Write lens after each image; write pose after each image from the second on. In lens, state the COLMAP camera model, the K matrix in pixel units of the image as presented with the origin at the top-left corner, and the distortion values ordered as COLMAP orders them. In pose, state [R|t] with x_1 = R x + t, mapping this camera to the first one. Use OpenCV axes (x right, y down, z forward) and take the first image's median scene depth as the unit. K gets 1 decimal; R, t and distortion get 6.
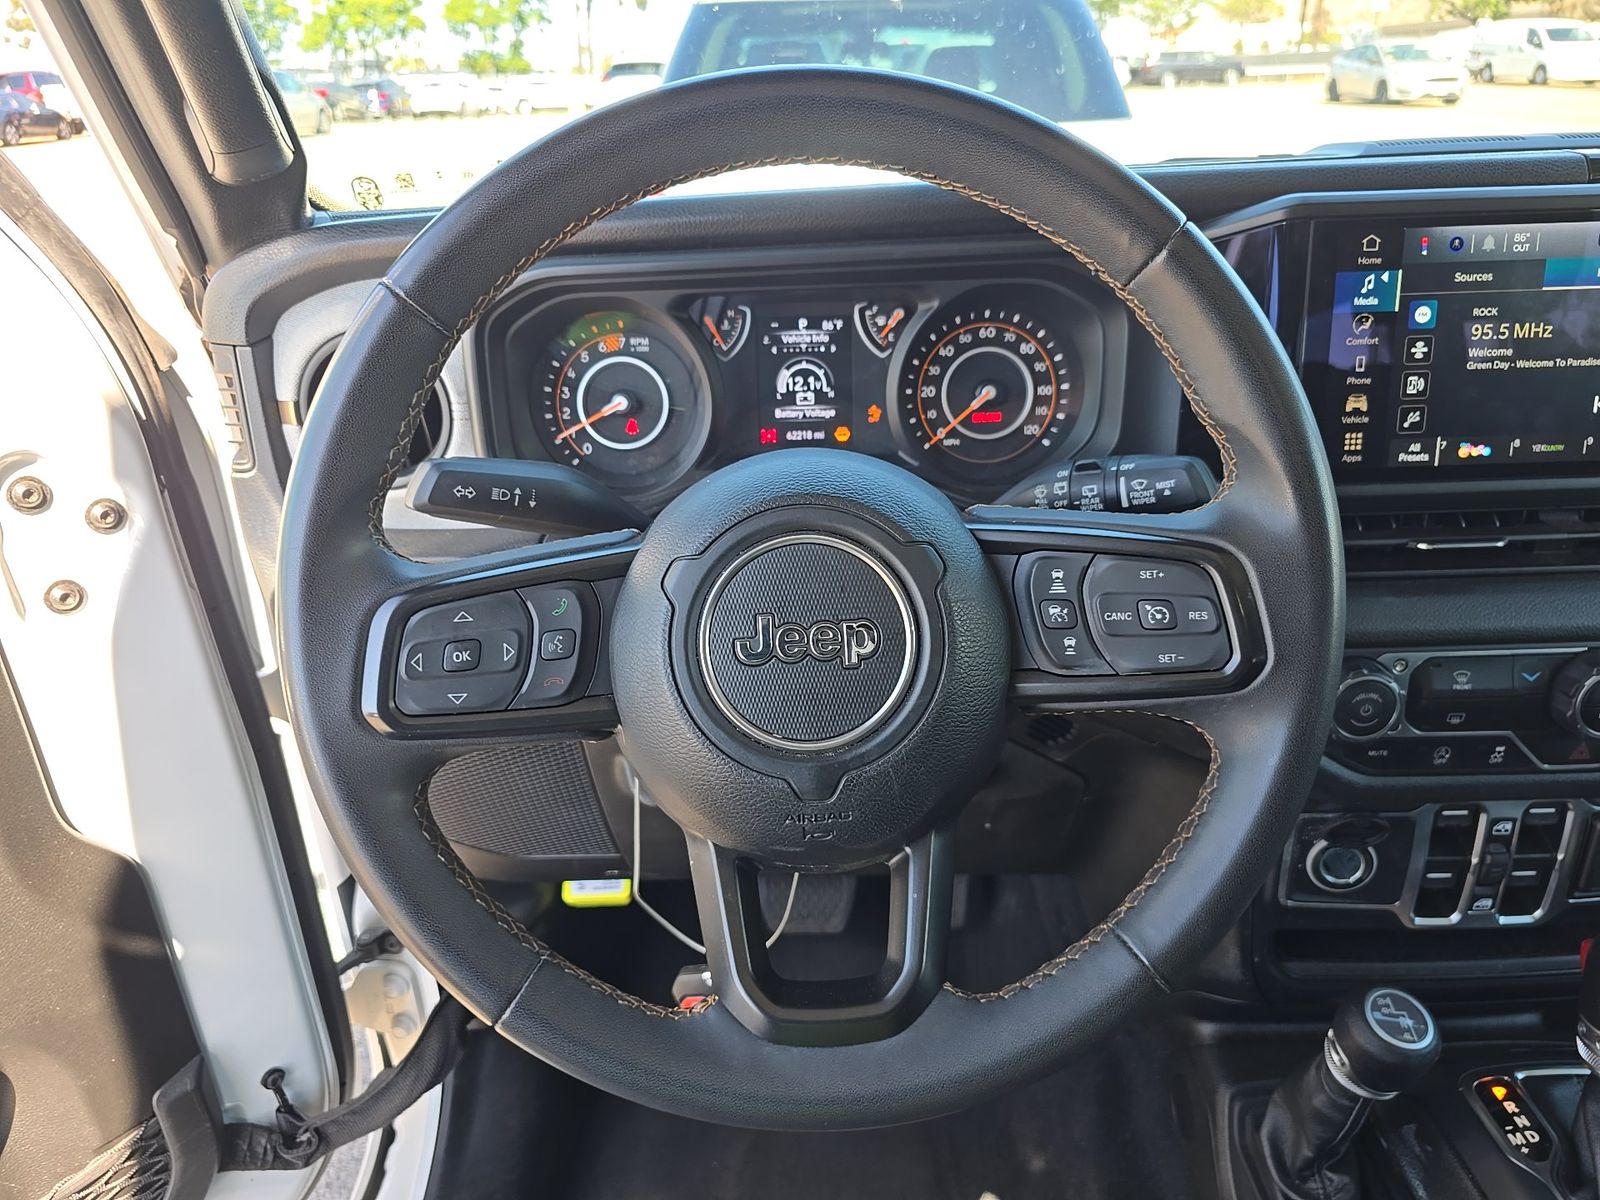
lens RADIAL K [[1075.1, 0, 799.1], [0, 1075.1, 604.1], [0, 0, 1]] dist [0.029738, -0.028038]
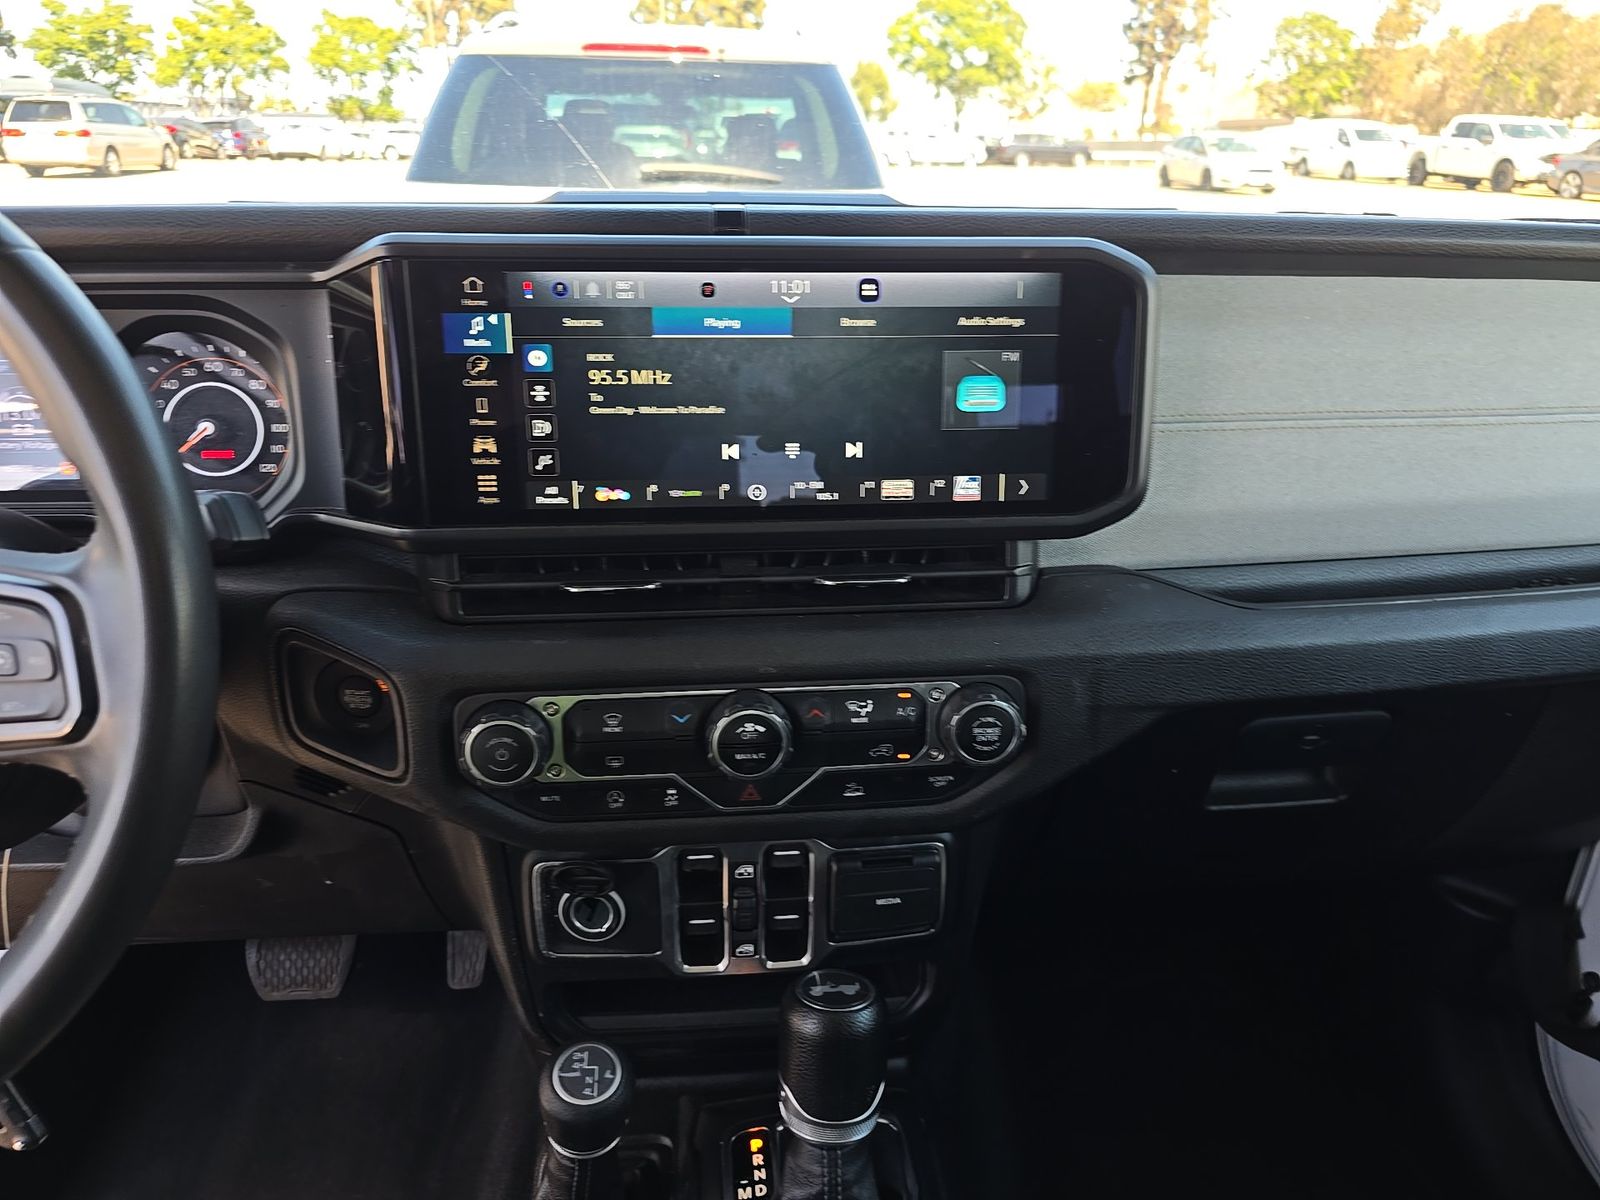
lens RADIAL K [[1075.1, 0, 799.0], [0, 1075.1, 607.9], [0, 0, 1]] dist [0.029738, -0.028038]
pose [[0.993993, 0.004191, 0.109361, 0.579432], [0.000928, 0.998908, -0.046719, 0.008904], [-0.109438, 0.046540, 0.992904, -0.007191]]
